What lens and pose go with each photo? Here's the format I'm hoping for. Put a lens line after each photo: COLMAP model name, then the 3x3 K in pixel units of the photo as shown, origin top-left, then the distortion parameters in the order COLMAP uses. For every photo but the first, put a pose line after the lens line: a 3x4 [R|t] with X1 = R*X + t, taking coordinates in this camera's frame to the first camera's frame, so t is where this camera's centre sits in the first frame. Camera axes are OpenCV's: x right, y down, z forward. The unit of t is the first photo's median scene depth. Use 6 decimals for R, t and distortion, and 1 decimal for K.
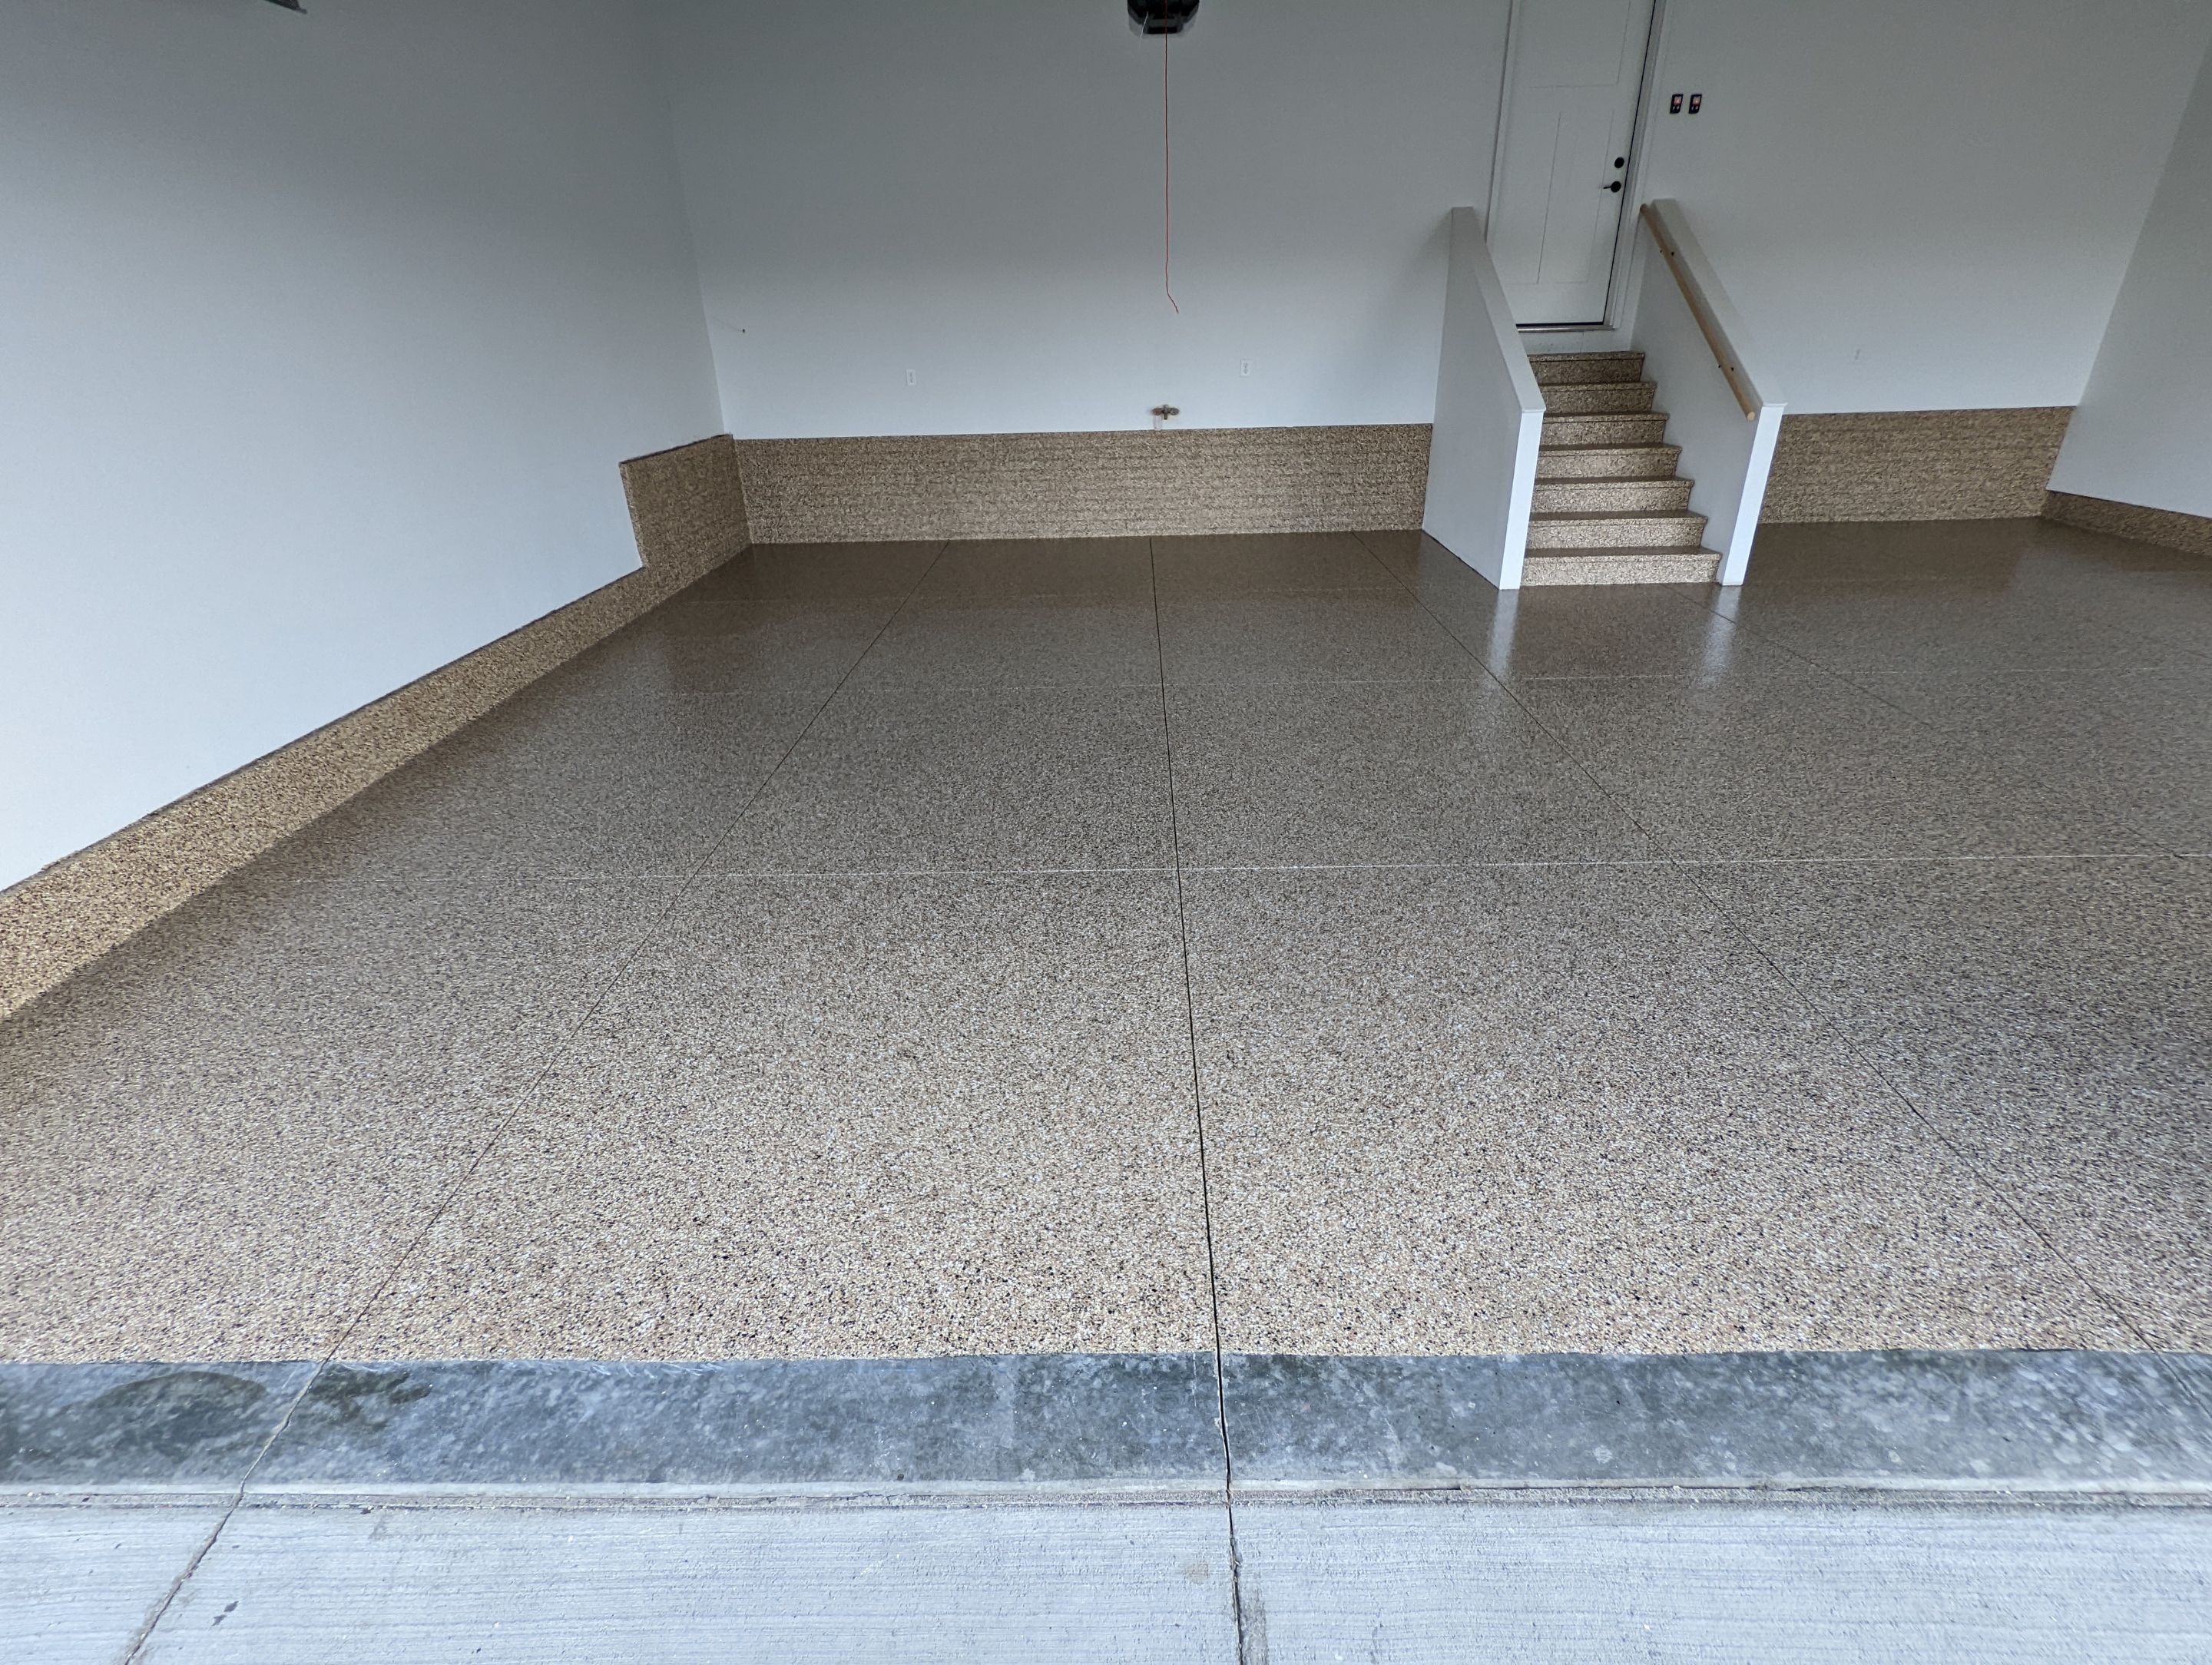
lens RADIAL K [[1050.2, 0, 1112.5], [0, 1050.2, 832.9], [0, 0, 1]] dist [-0.002404, 0.001310]
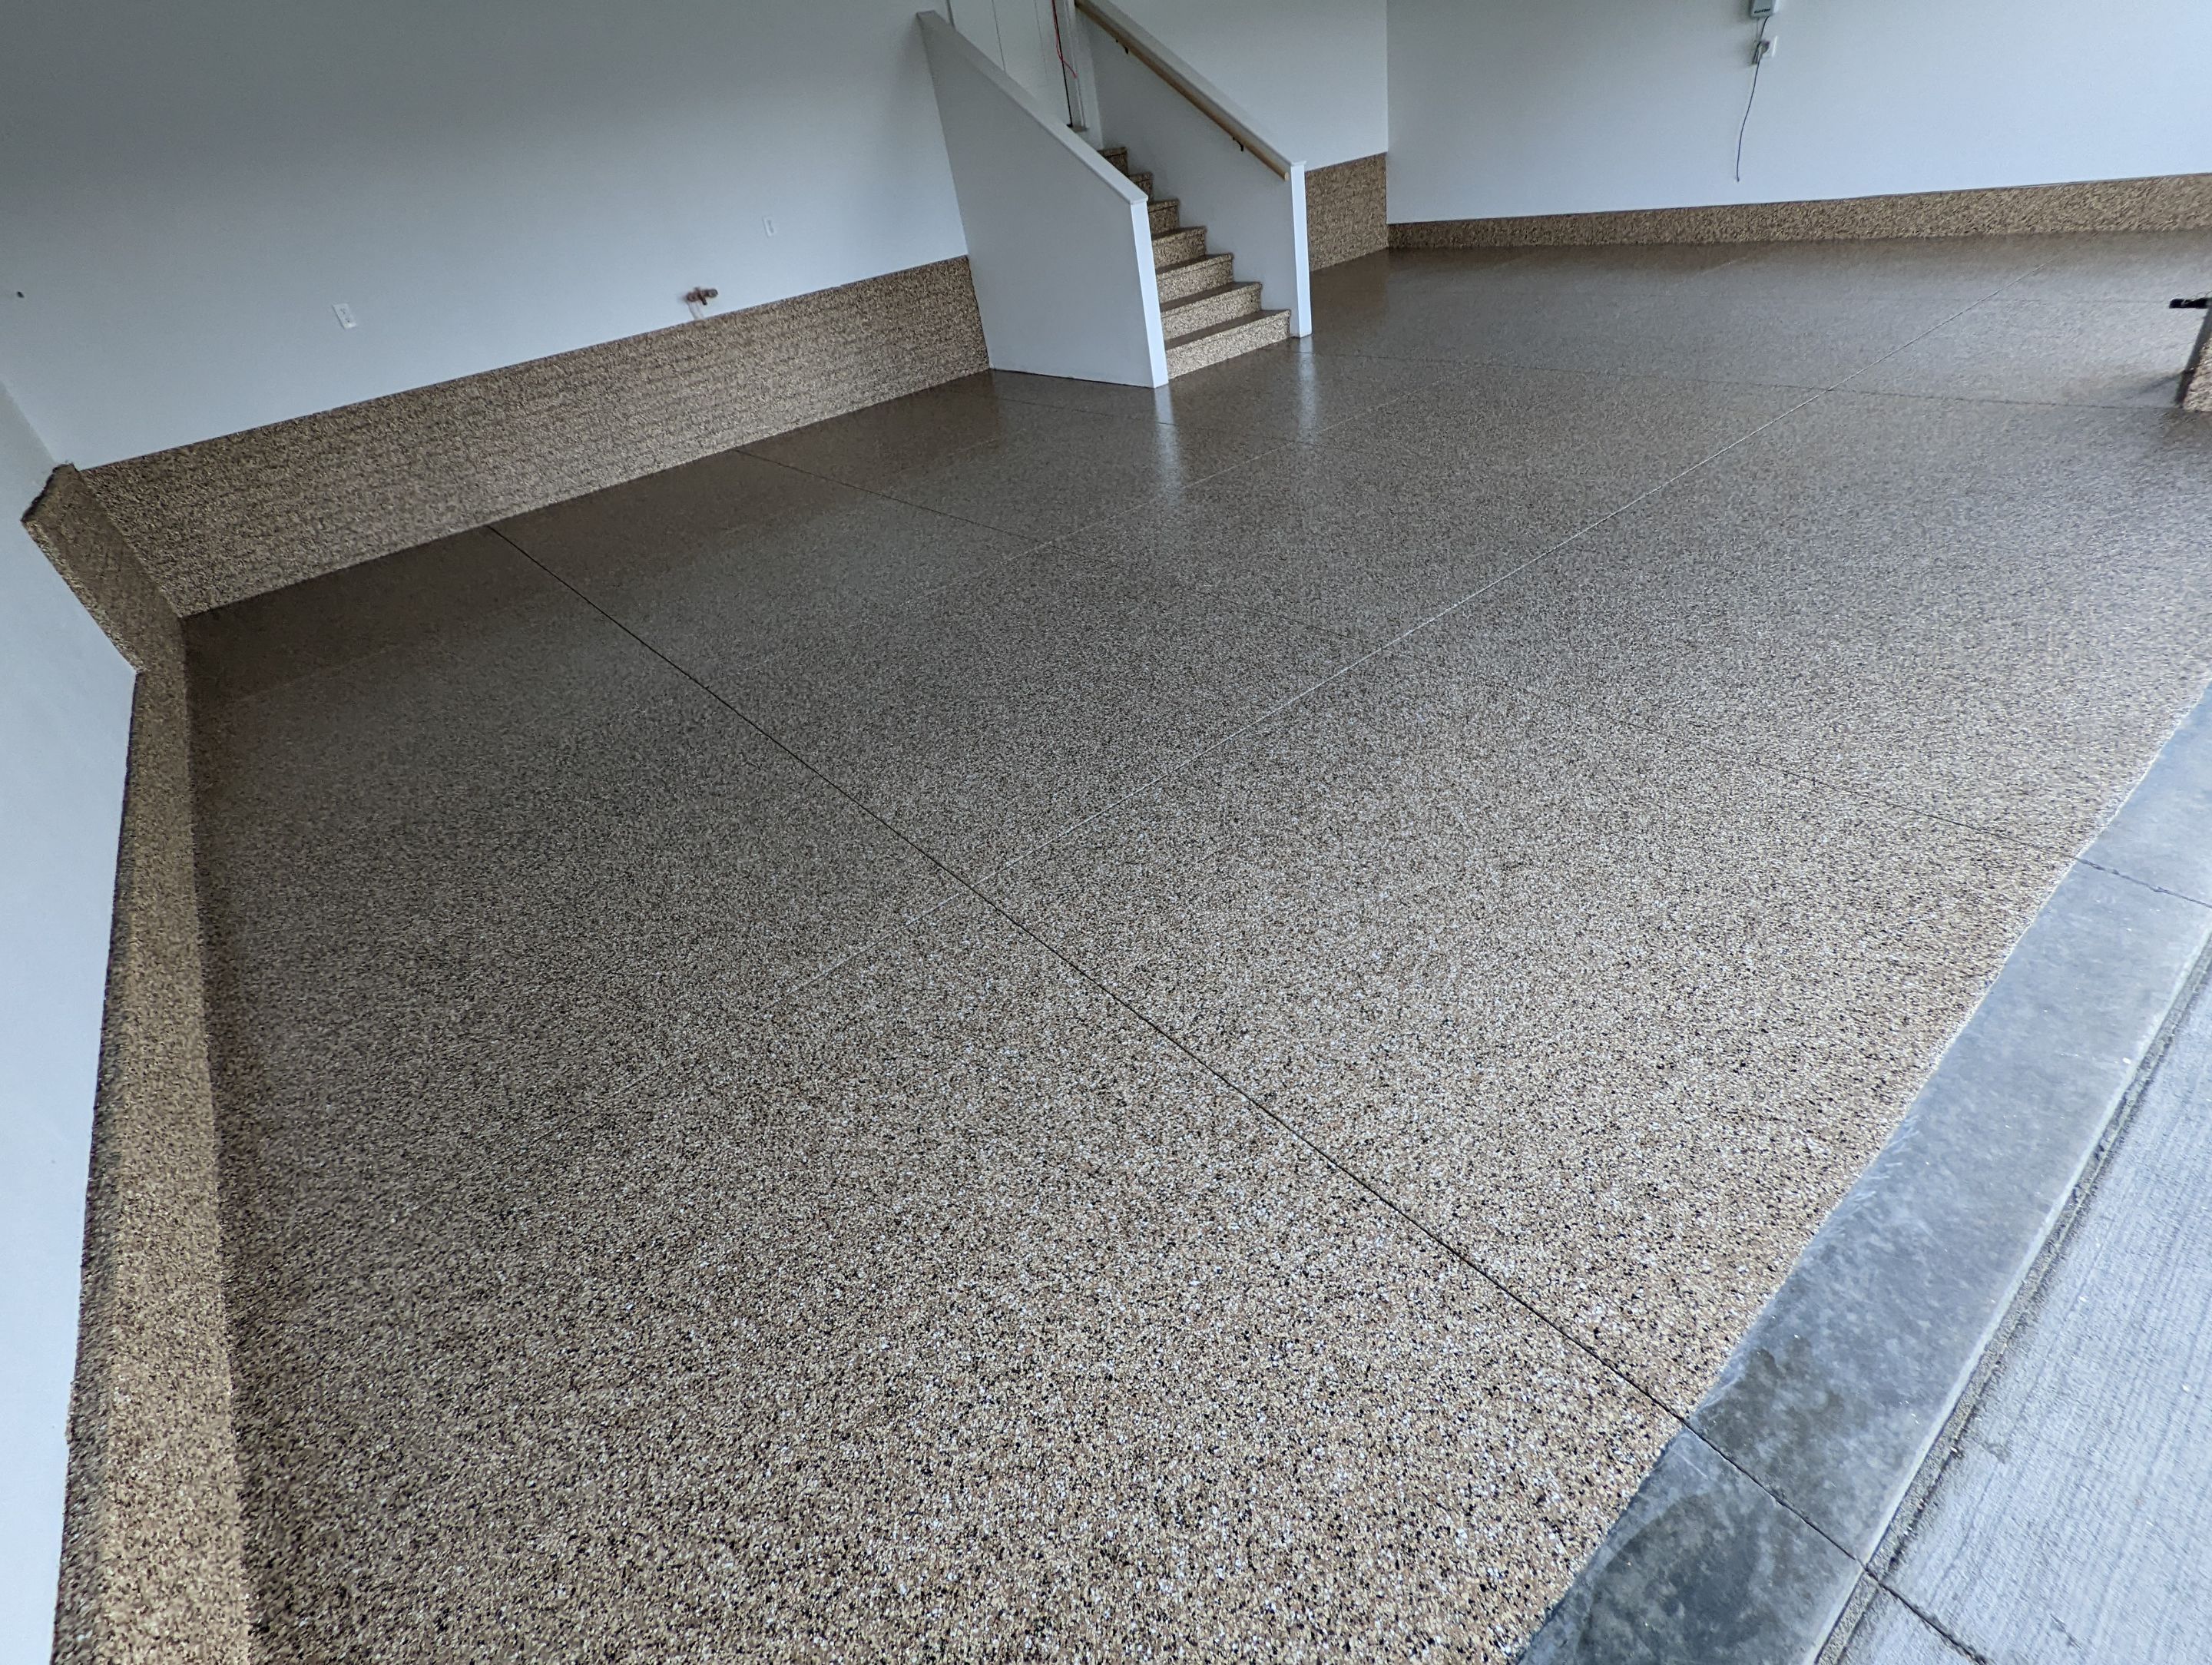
lens RADIAL K [[1050.2, 0, 1121.2], [0, 1050.2, 830.2], [0, 0, 1]] dist [-0.002404, 0.001310]
pose [[0.755484, -0.440134, 0.485310, -0.344137], [0.400970, 0.896427, 0.188791, -0.048806], [-0.518138, 0.051966, 0.853717, 0.154165]]
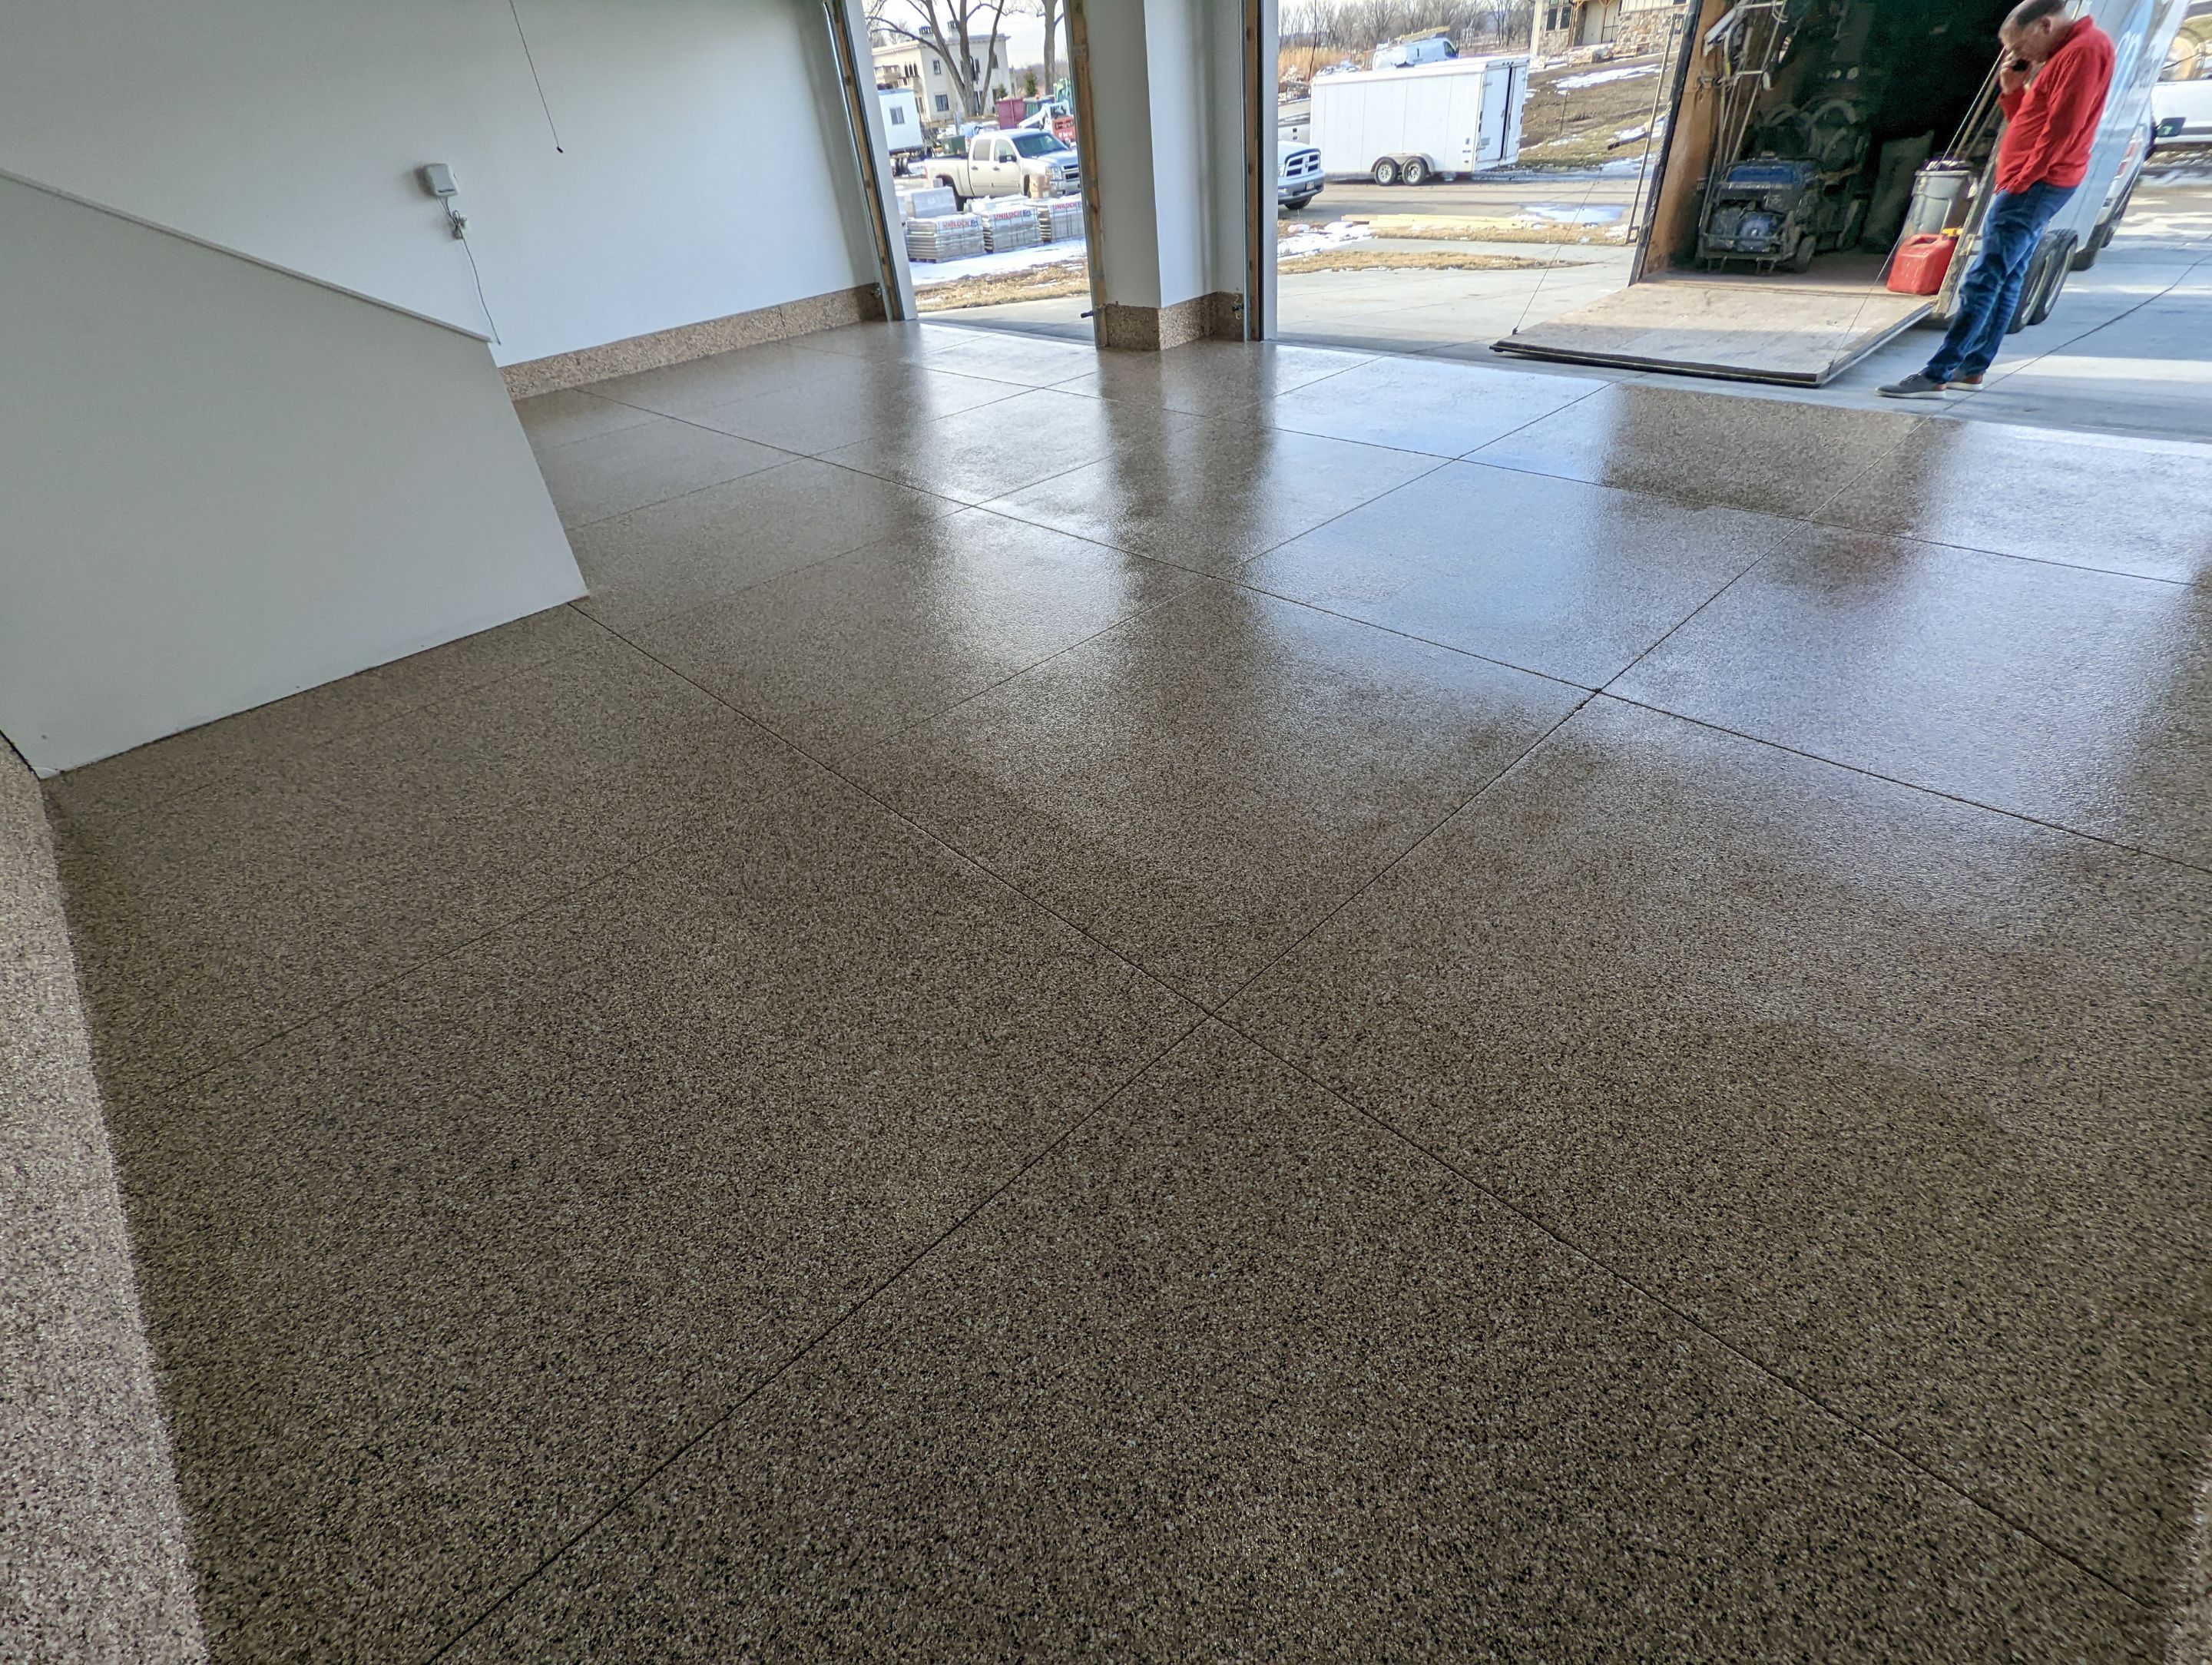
lens RADIAL K [[1050.2, 0, 1121.0], [0, 1050.2, 826.1], [0, 0, 1]] dist [-0.002404, 0.001310]
pose [[-0.710102, -0.341902, 0.615514, -0.376237], [0.393928, 0.531649, 0.749780, -0.532630], [-0.583589, 0.774889, -0.242840, 1.070679]]
